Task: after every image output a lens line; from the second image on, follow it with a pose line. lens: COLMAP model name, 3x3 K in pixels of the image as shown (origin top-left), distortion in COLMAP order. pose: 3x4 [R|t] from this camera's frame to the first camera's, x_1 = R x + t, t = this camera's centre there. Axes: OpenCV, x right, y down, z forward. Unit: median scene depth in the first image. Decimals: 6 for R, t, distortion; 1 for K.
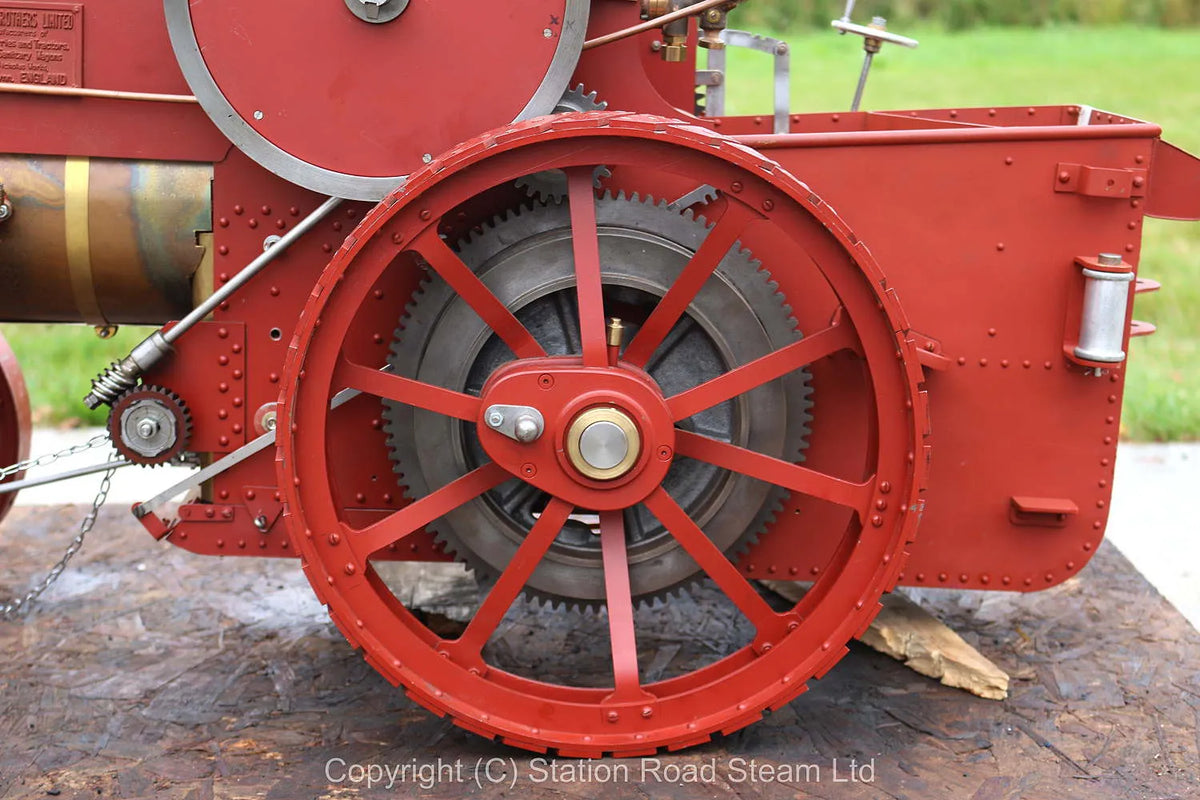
lens RADIAL K [[2322.6, 0, 600.0], [0, 2322.6, 400.0], [0, 0, 1]] dist [-0.011912, 0.092915]
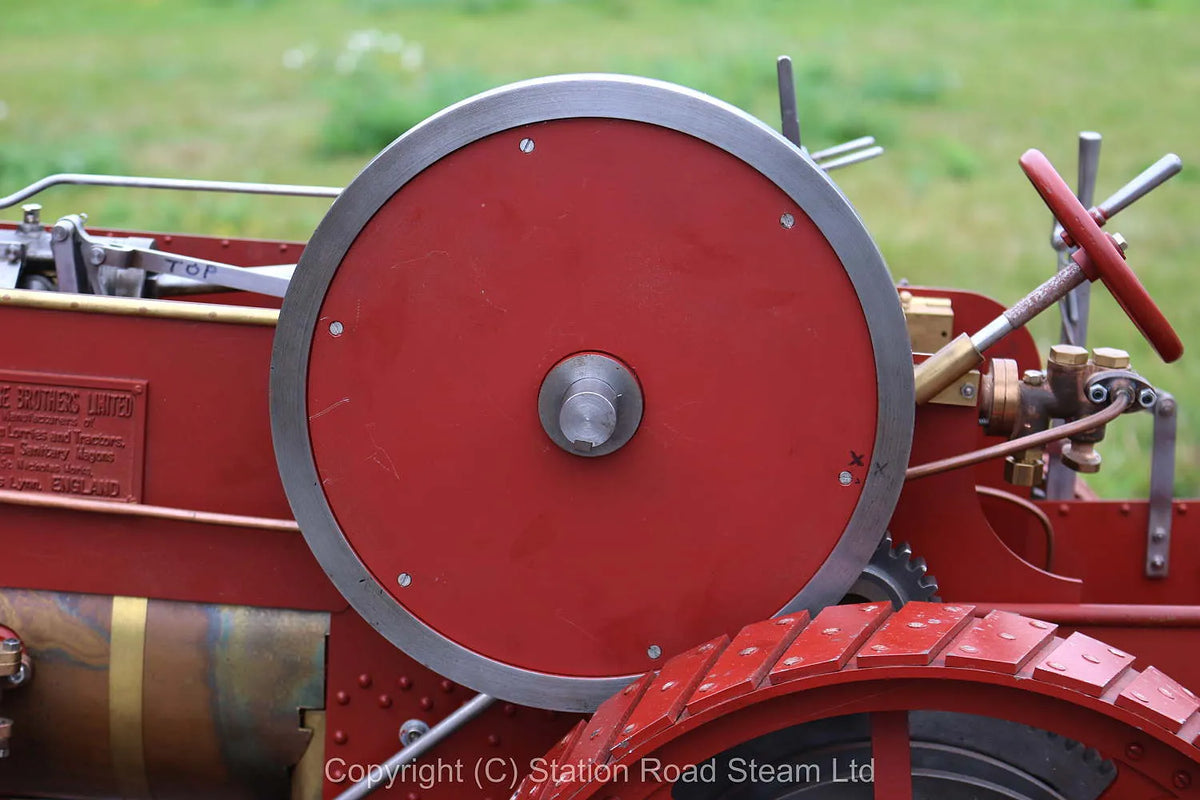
lens RADIAL K [[2924.8, 0, 600.0], [0, 2924.8, 400.0], [0, 0, 1]] dist [0.027449, 0.038417]
pose [[0.997879, 0.040351, -0.051088, -0.047577], [-0.039542, 0.999077, 0.016757, -0.180118], [0.051717, -0.014701, 0.998554, 0.157529]]
